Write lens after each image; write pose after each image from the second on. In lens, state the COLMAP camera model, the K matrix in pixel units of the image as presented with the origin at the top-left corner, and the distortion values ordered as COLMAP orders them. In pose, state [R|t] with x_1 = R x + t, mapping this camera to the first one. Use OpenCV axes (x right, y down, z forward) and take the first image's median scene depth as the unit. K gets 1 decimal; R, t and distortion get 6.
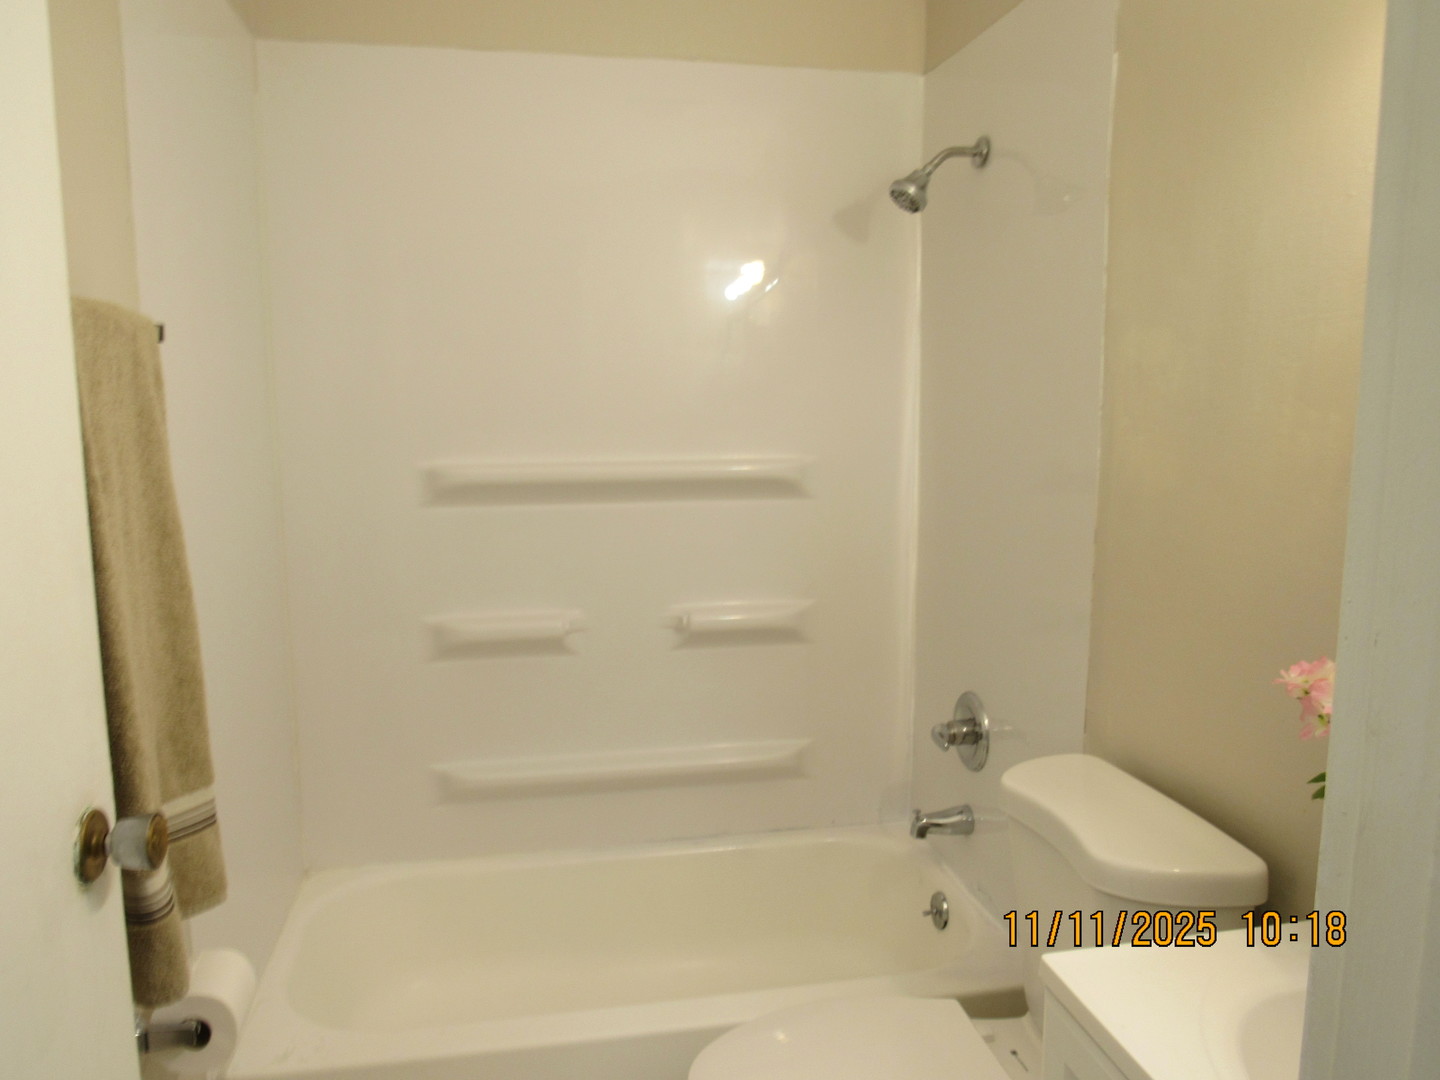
lens RADIAL K [[1022.1, 0, 722.2], [0, 1022.1, 541.1], [0, 0, 1]] dist [-0.020708, -0.003512]
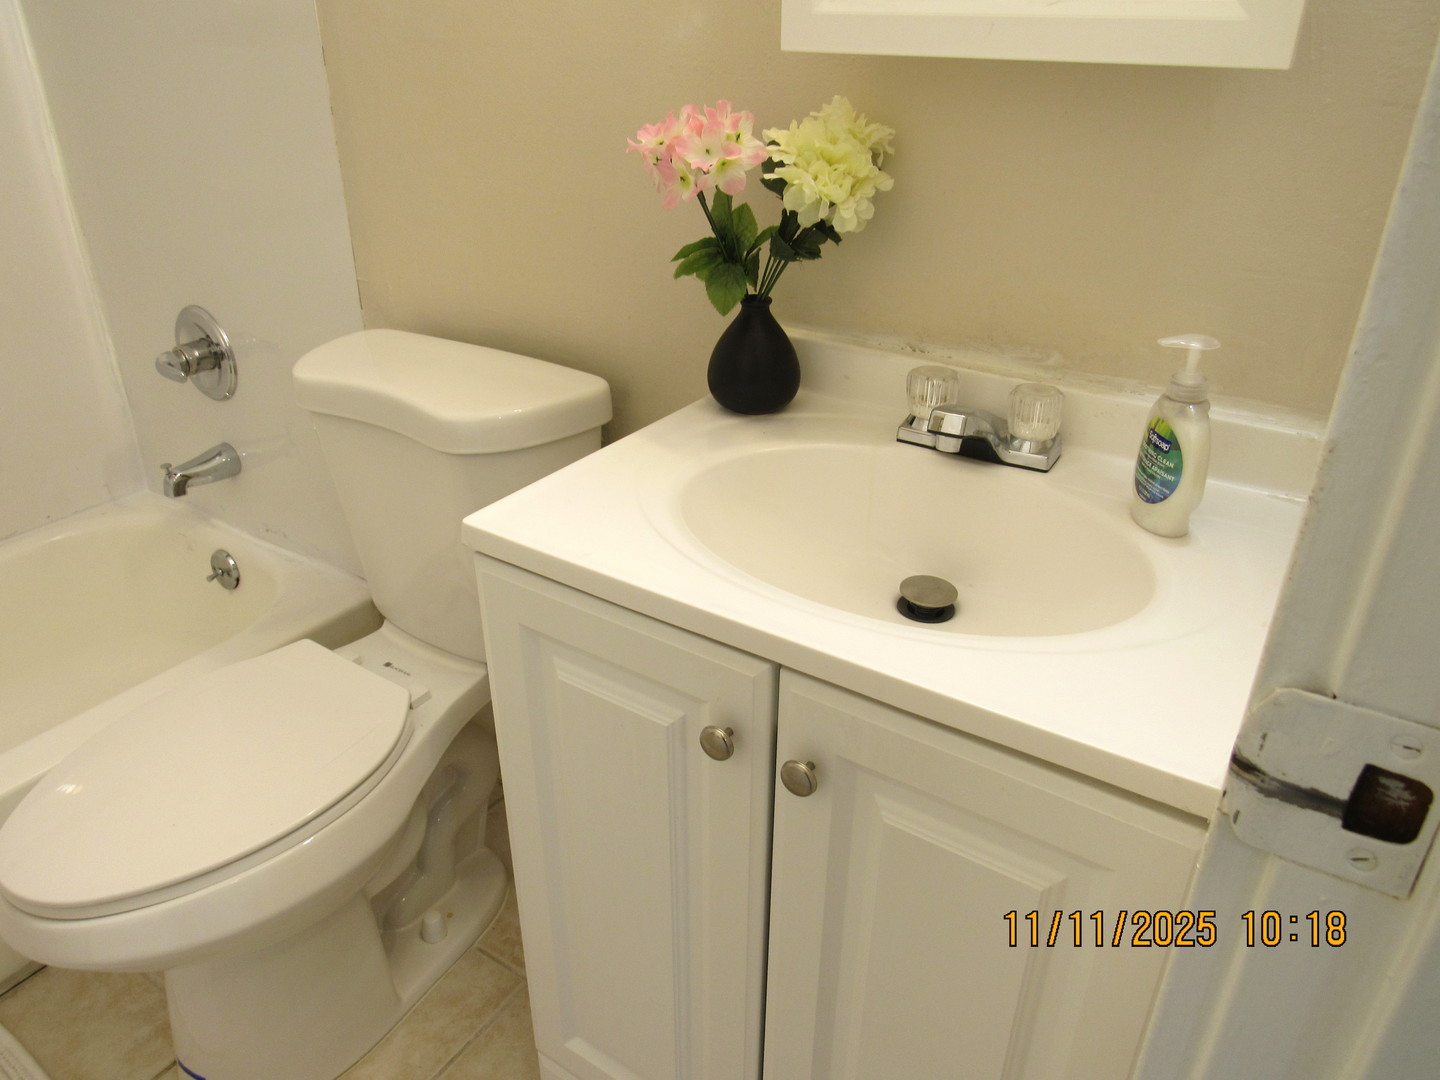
lens RADIAL K [[1022.1, 0, 720.3], [0, 1022.1, 542.0], [0, 0, 1]] dist [-0.020708, -0.003512]
pose [[0.702120, -0.326014, 0.633042, -0.030247], [0.092076, 0.923135, 0.373287, 0.060109], [-0.706080, -0.203804, 0.678170, 0.129119]]
